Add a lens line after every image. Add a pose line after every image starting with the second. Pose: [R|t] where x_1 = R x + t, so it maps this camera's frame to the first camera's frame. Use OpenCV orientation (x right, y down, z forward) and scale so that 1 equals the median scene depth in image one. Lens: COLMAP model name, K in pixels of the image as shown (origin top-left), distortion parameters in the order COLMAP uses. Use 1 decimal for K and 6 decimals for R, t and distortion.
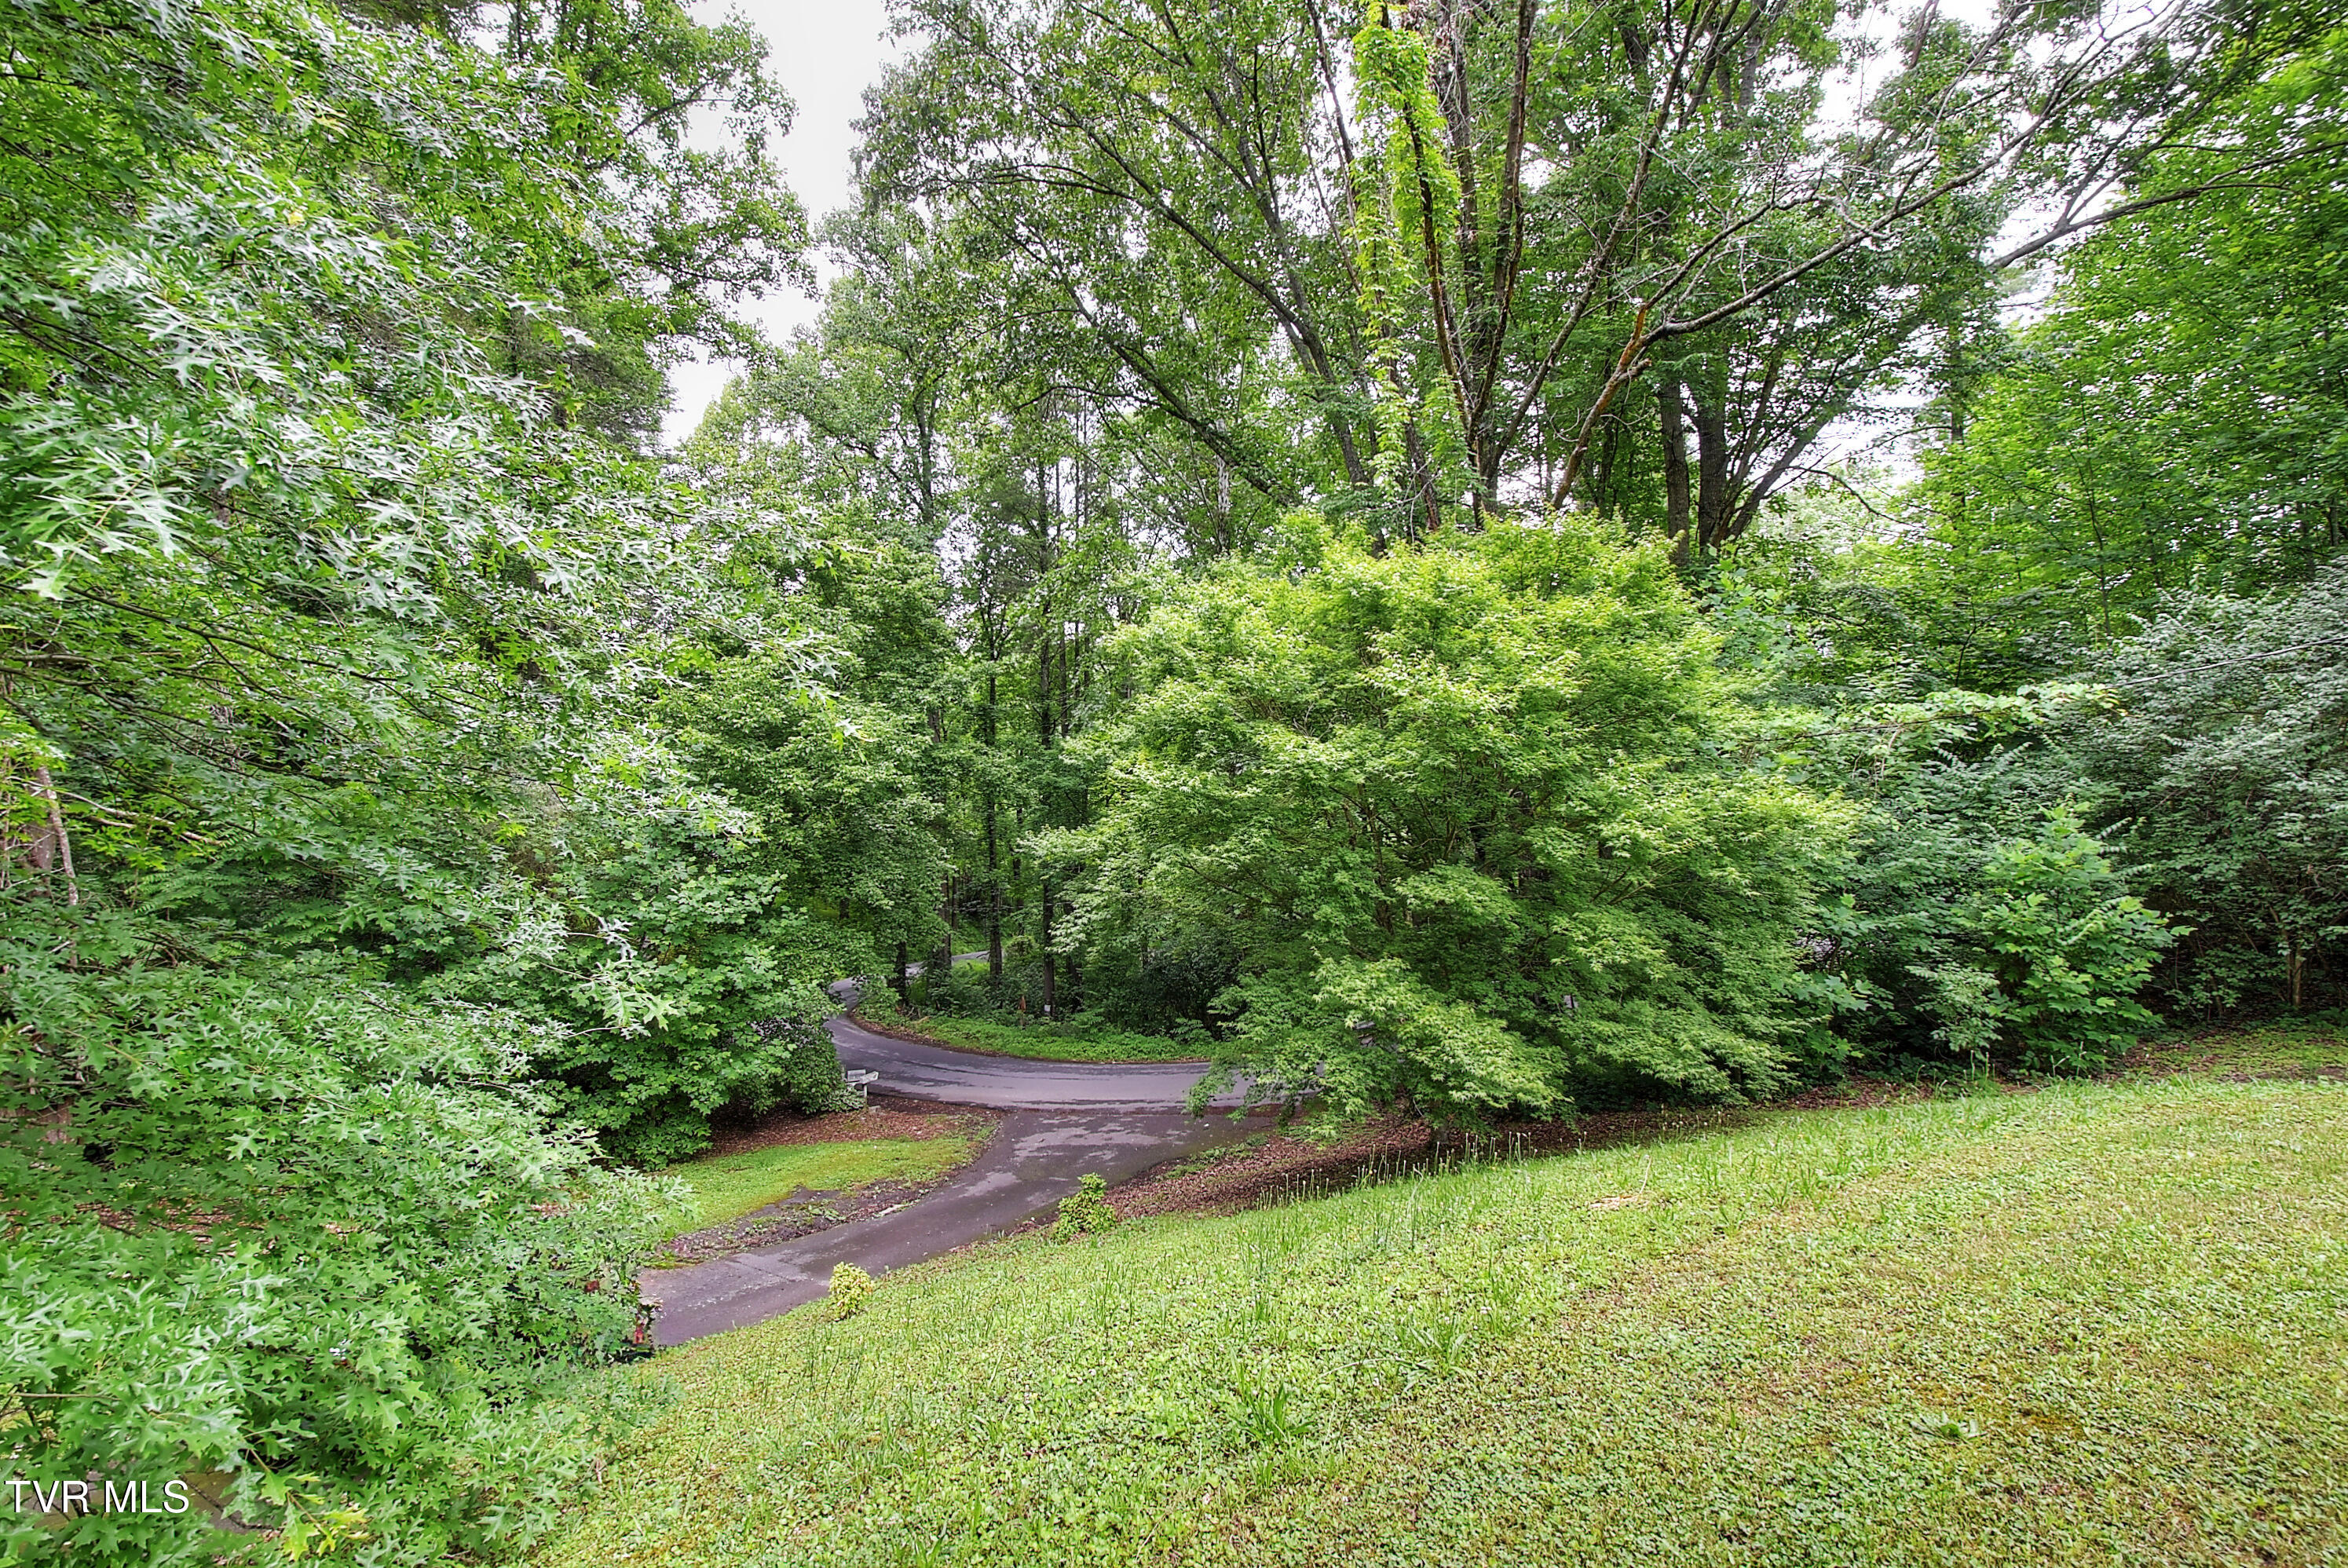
lens RADIAL K [[1027.8, 0, 1174.0], [0, 1027.8, 787.0], [0, 0, 1]] dist [0.001729, -0.009251]
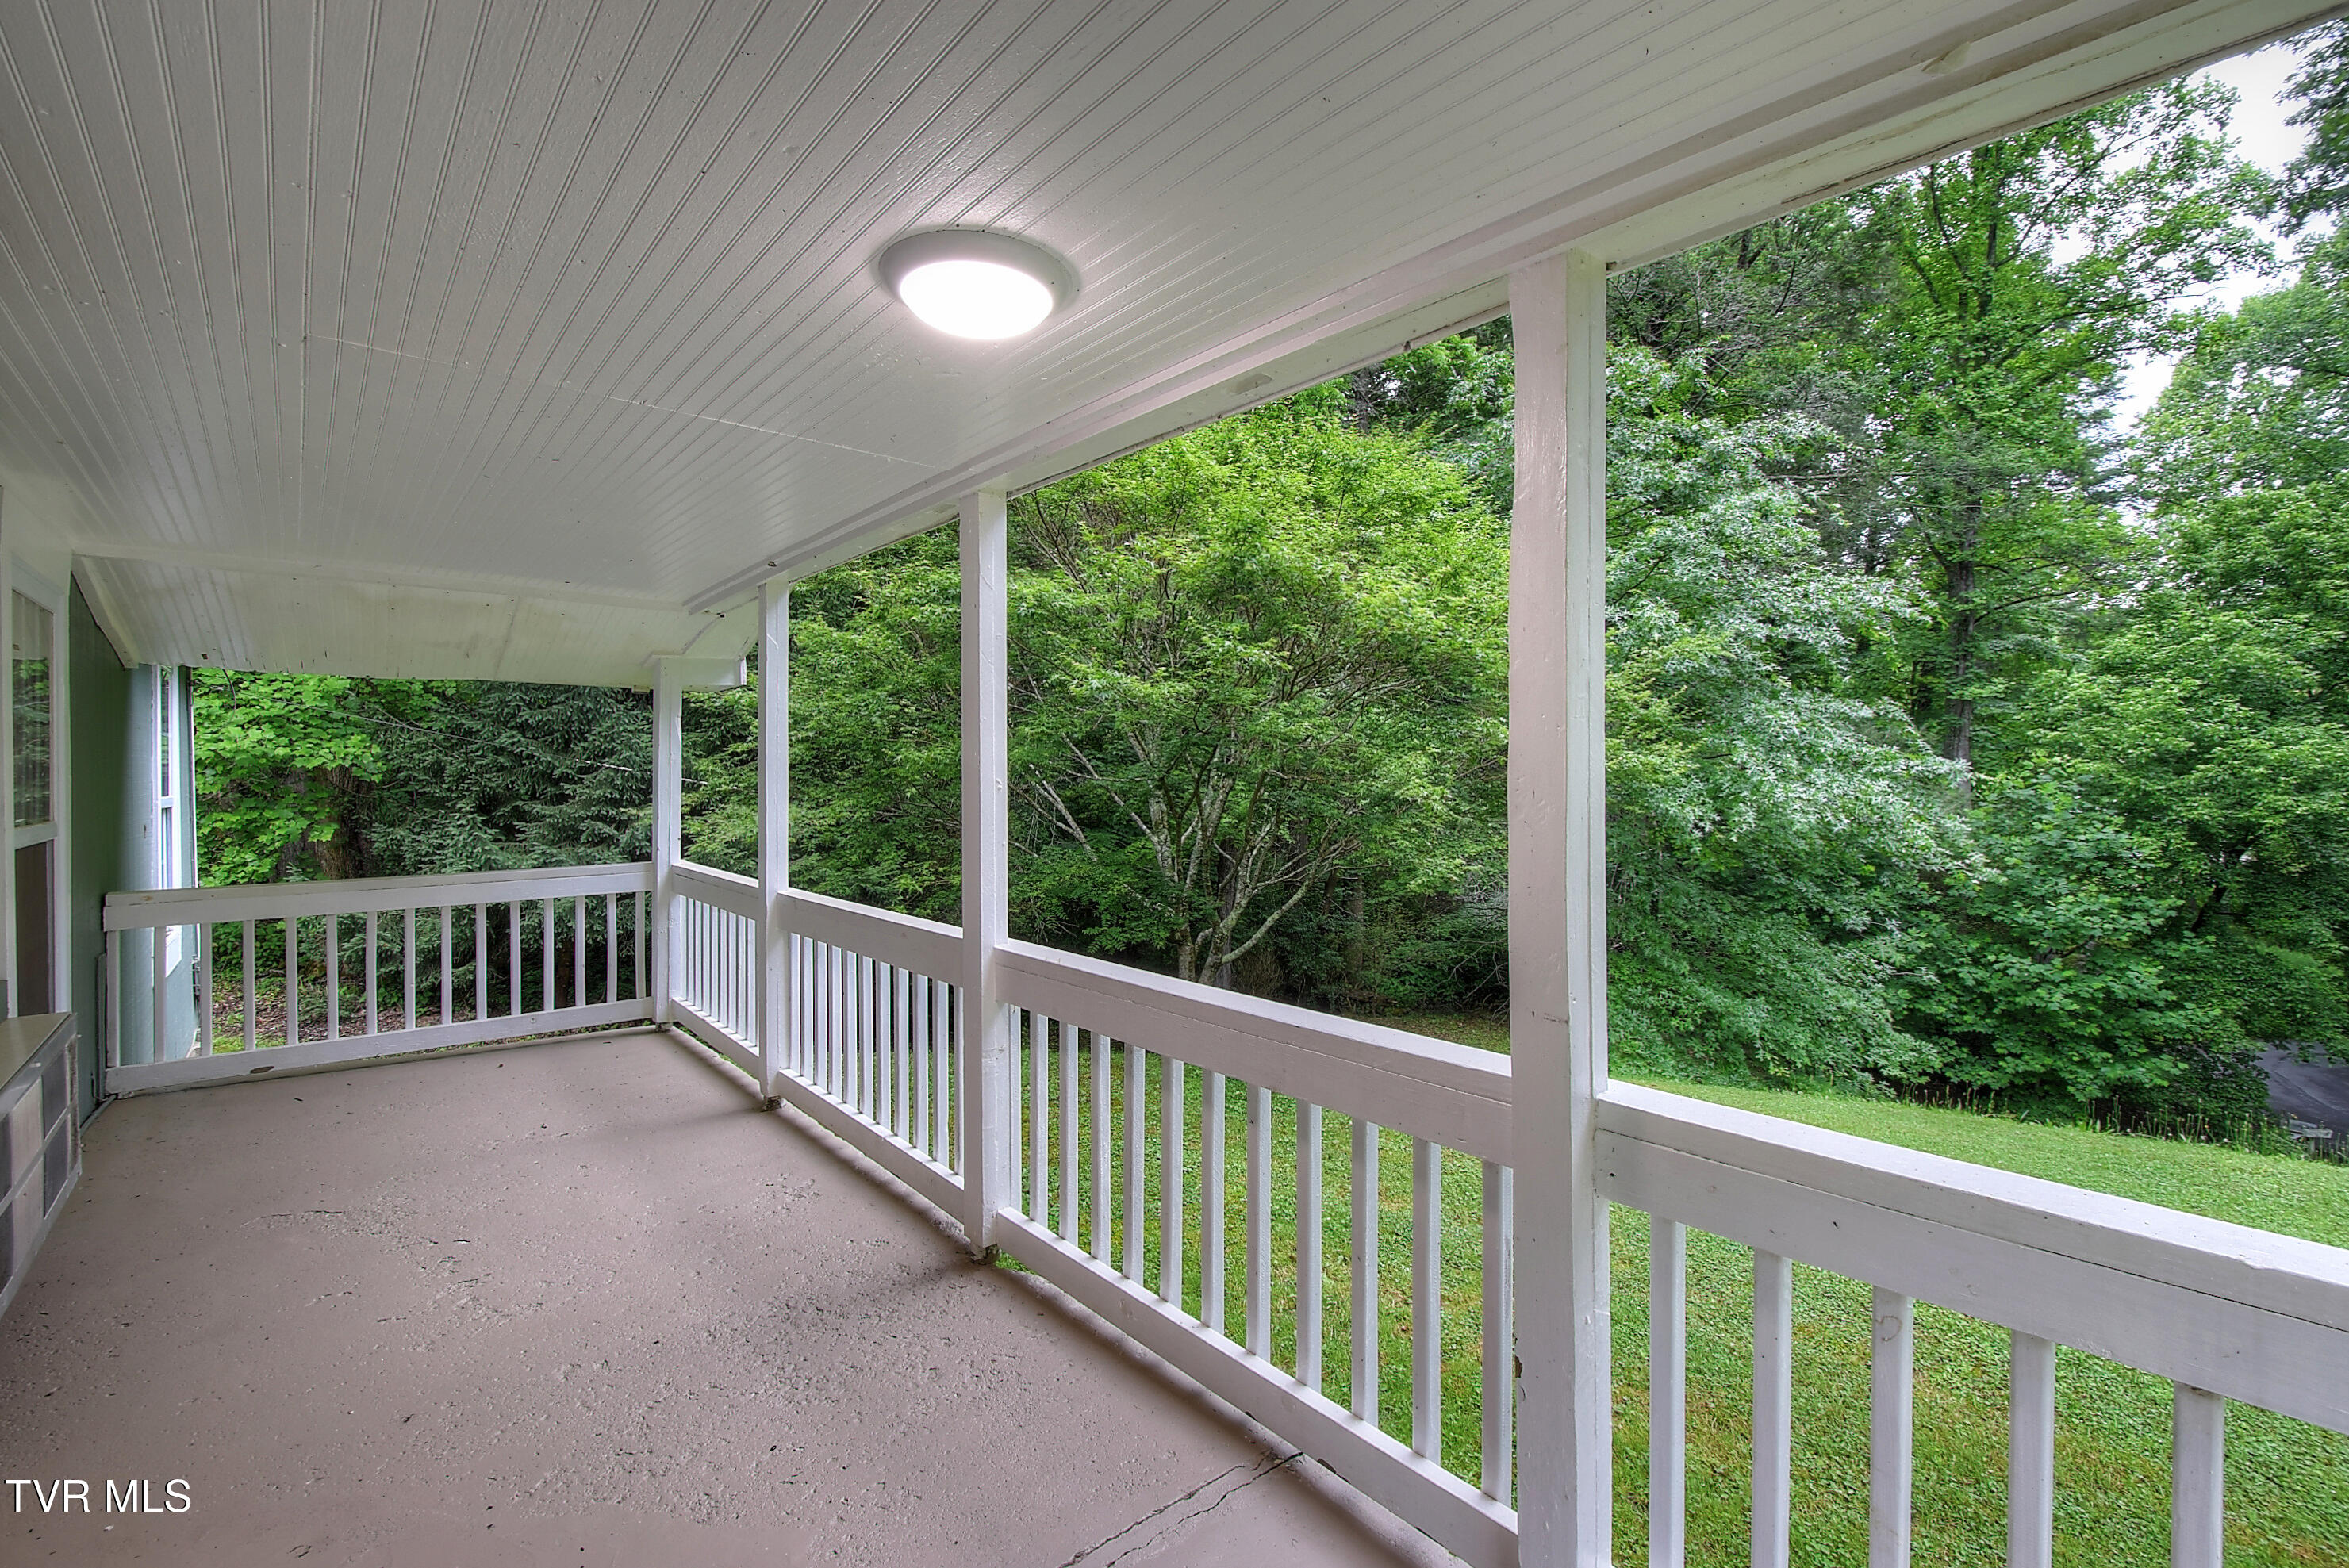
lens RADIAL K [[1045.4, 0, 1168.0], [0, 1045.4, 769.7], [0, 0, 1]] dist [0.001623, -0.009183]
pose [[0.329834, 0.007575, -0.944009, 0.301394], [-0.002669, 0.999971, 0.007092, -0.057140], [0.944035, 0.000180, 0.329845, -0.347155]]
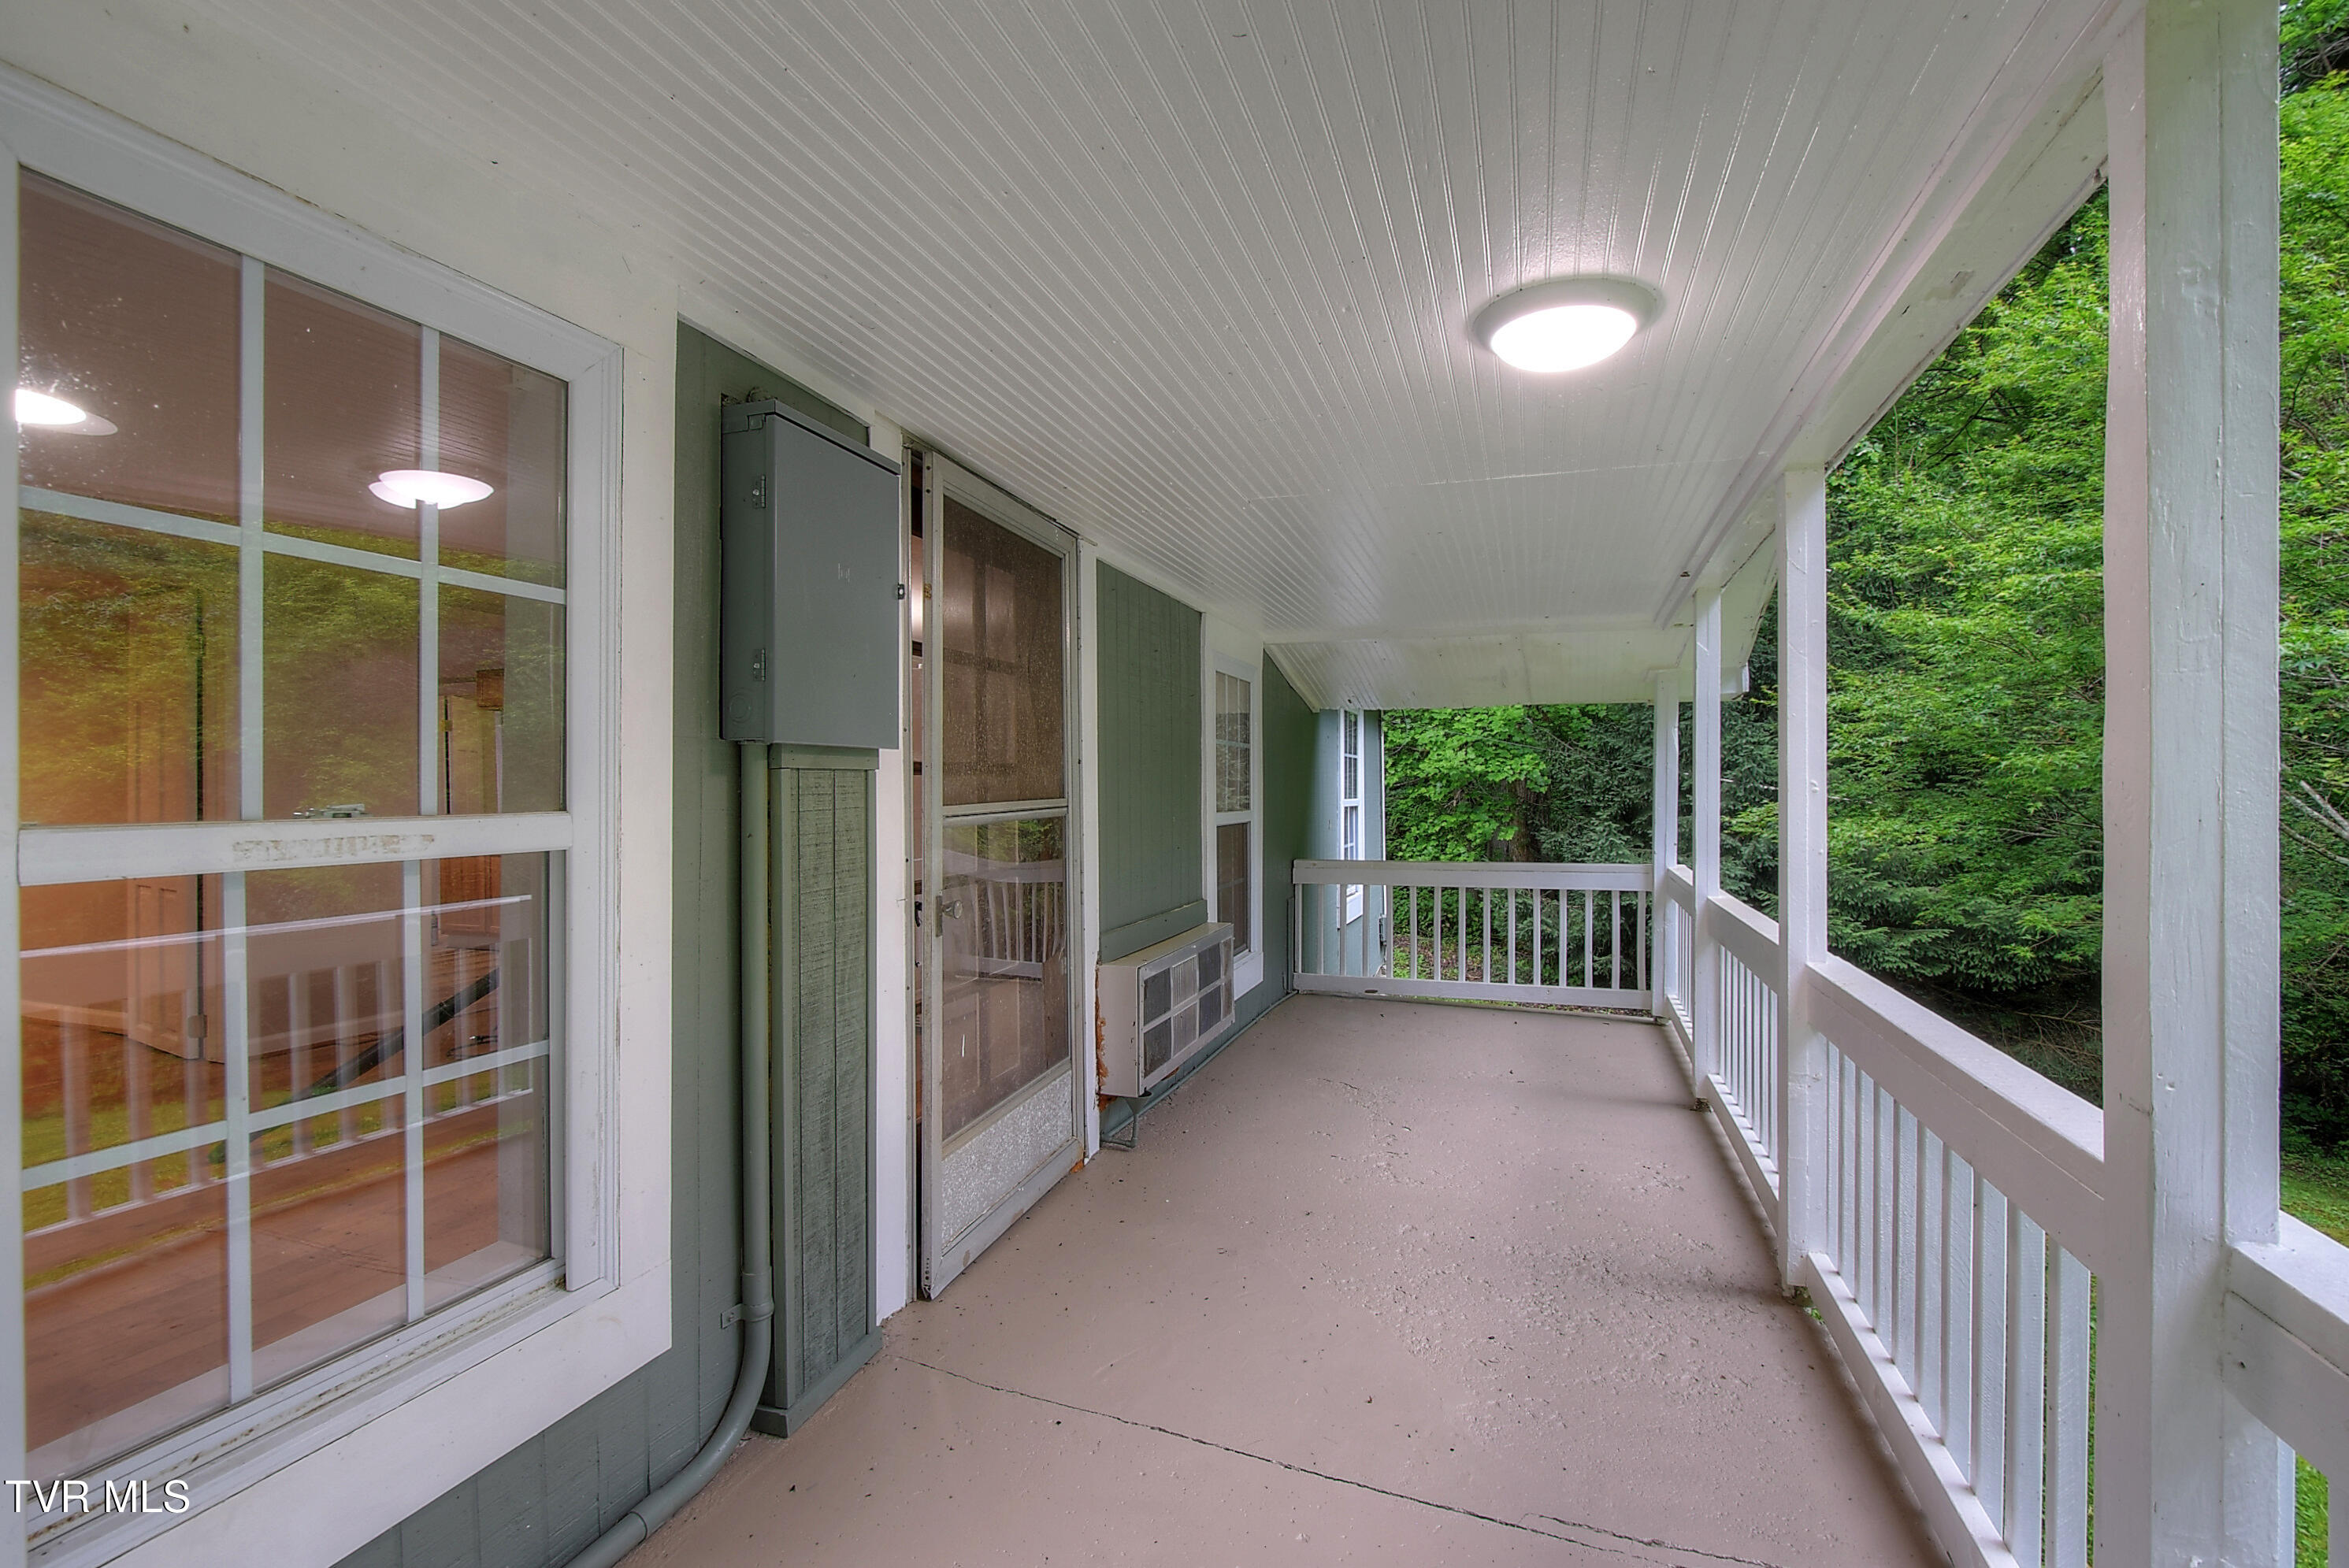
lens RADIAL K [[1052.4, 0, 1174.5], [0, 1052.4, 784.0], [0, 0, 1]] dist [0.000193, -0.000075]
pose [[-0.633570, 0.007372, -0.773650, 0.309160], [0.004641, 0.999973, 0.005728, -0.055794], [0.773671, 0.000038, -0.633587, -0.308964]]
